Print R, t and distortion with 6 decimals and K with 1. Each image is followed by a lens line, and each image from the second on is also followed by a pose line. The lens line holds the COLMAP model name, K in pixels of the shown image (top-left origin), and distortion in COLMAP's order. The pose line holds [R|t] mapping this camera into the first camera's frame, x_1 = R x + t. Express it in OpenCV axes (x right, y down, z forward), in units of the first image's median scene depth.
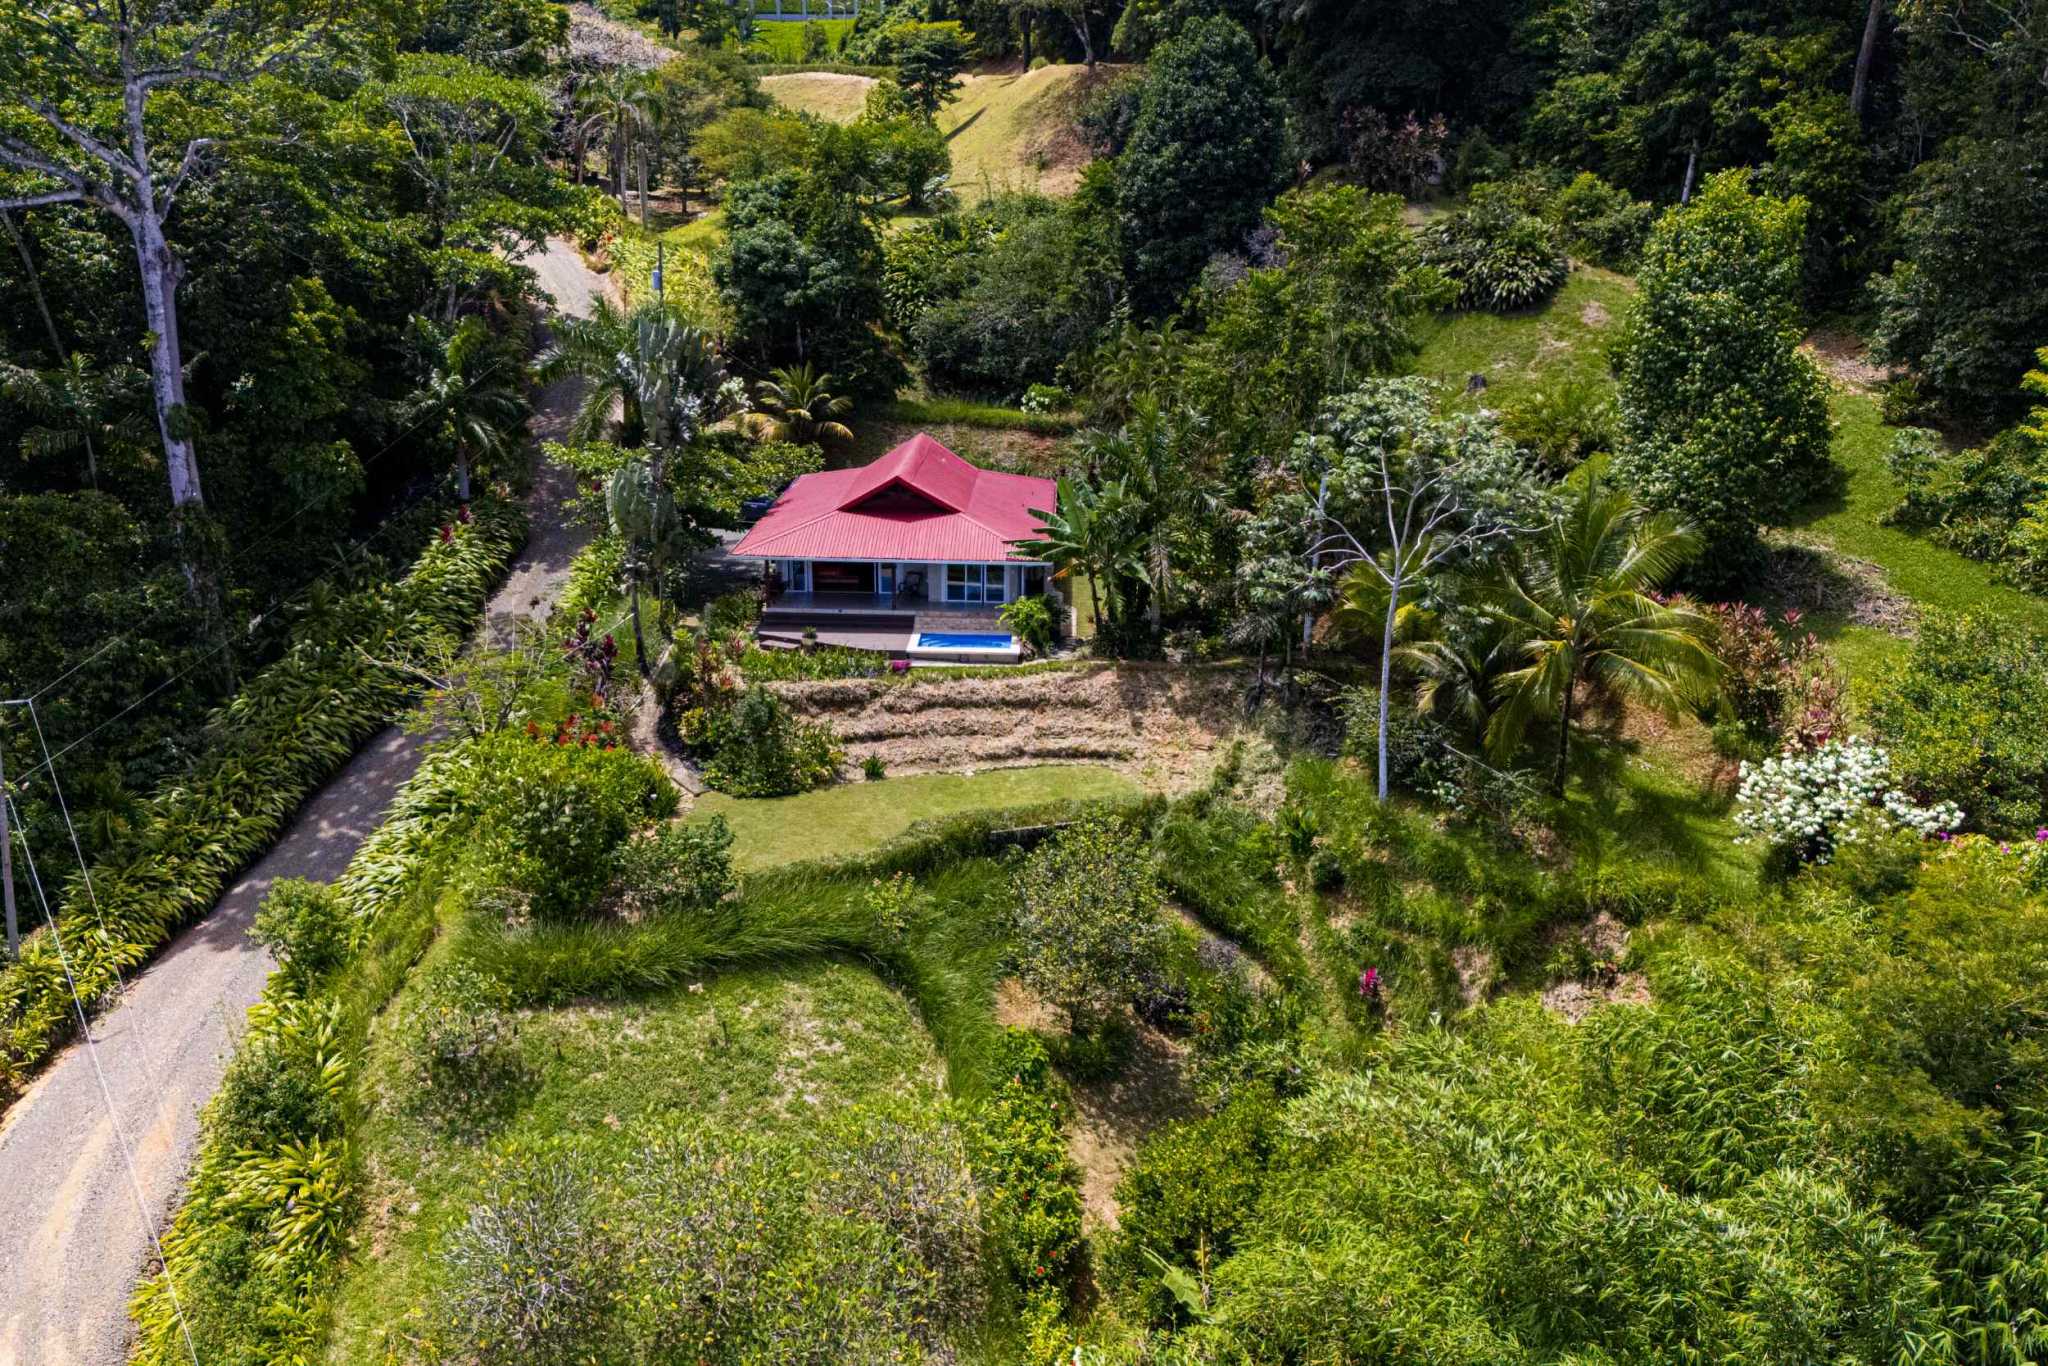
lens RADIAL K [[1787.4, 0, 1030.3], [0, 1787.4, 686.9], [0, 0, 1]] dist [0.080604, -0.093379]
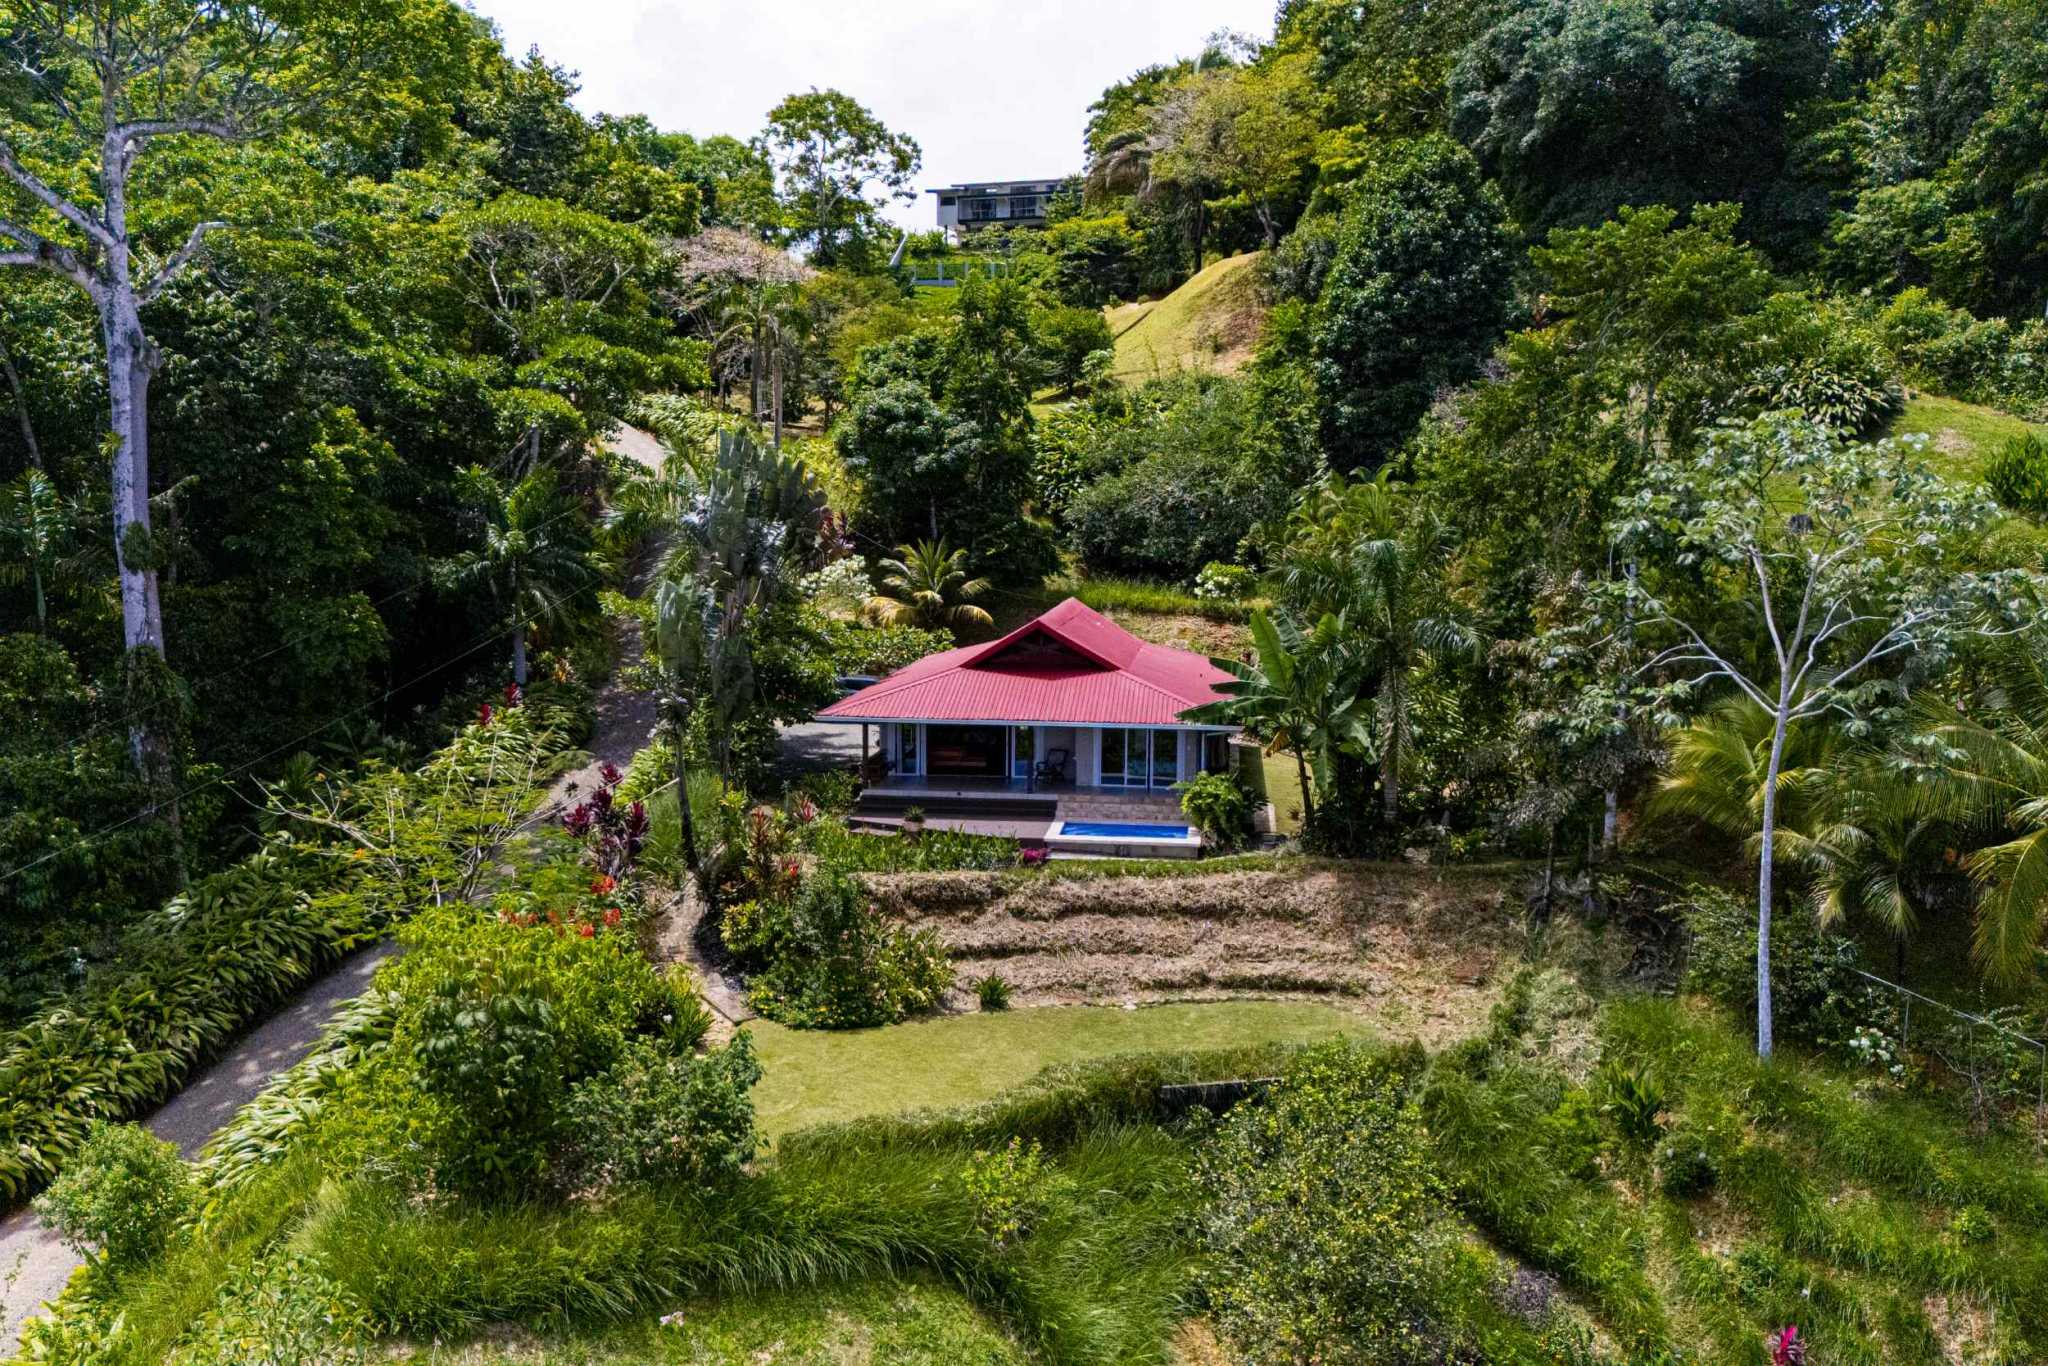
lens RADIAL K [[1787.4, 0, 1022.2], [0, 1787.4, 680.9], [0, 0, 1]] dist [0.080604, -0.093379]
pose [[0.995654, 0.003895, -0.093044, -0.010915], [-0.020317, 0.984142, -0.176212, 0.046107], [0.090882, 0.177337, 0.979945, 0.280902]]
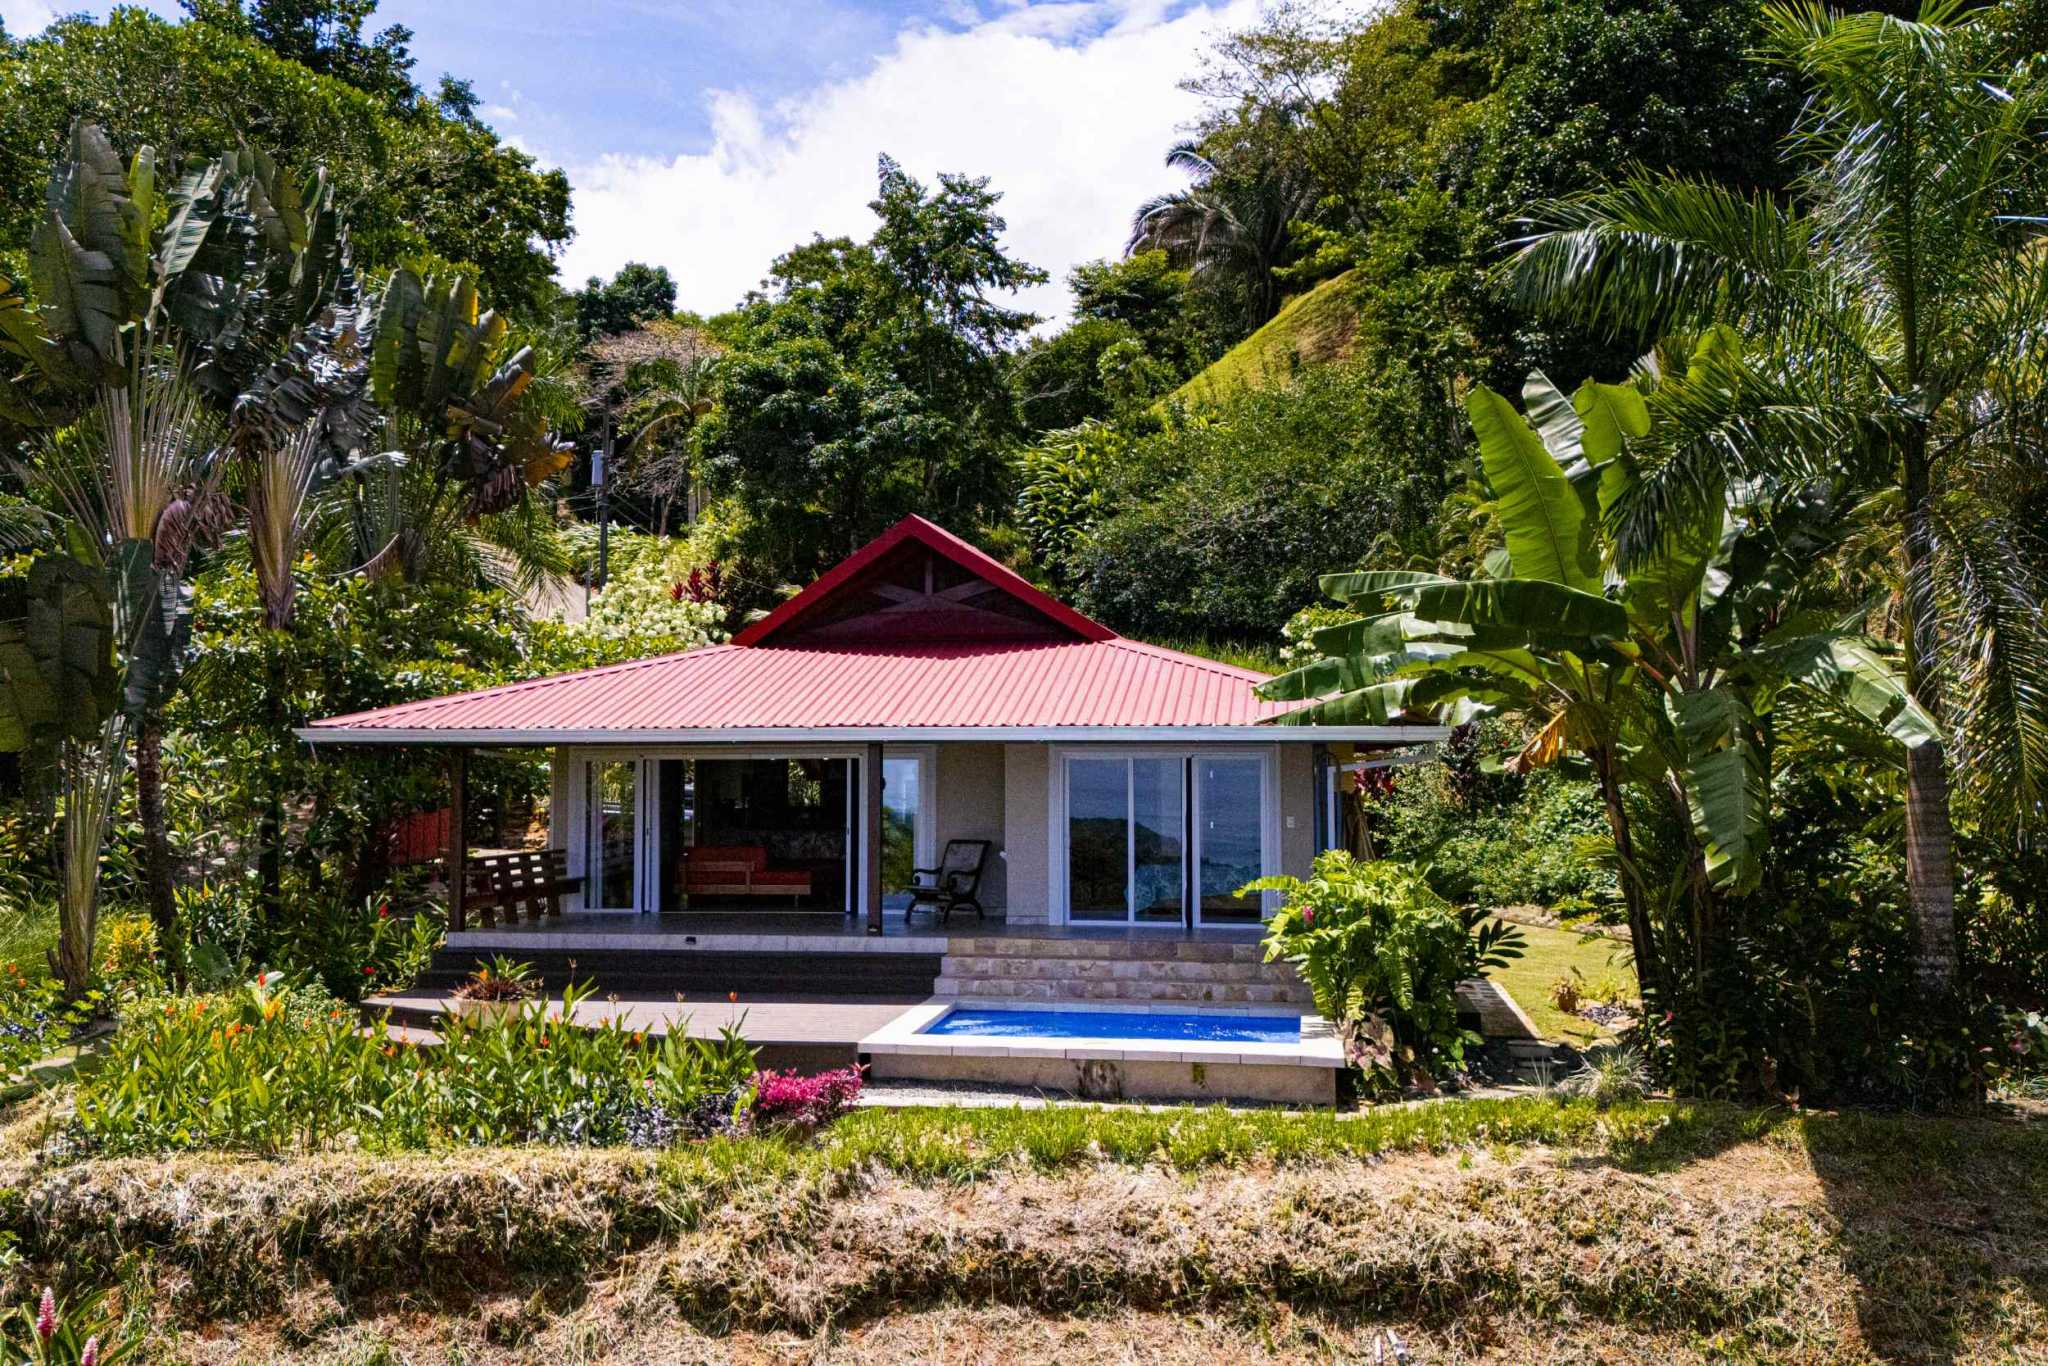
lens RADIAL K [[1787.4, 0, 1019.5], [0, 1787.4, 678.1], [0, 0, 1]] dist [0.080604, -0.093379]
pose [[0.991056, -0.020631, -0.131845, -0.016190], [-0.023167, 0.946378, -0.322229, 0.010000], [0.131423, 0.322402, 0.937435, 0.787361]]
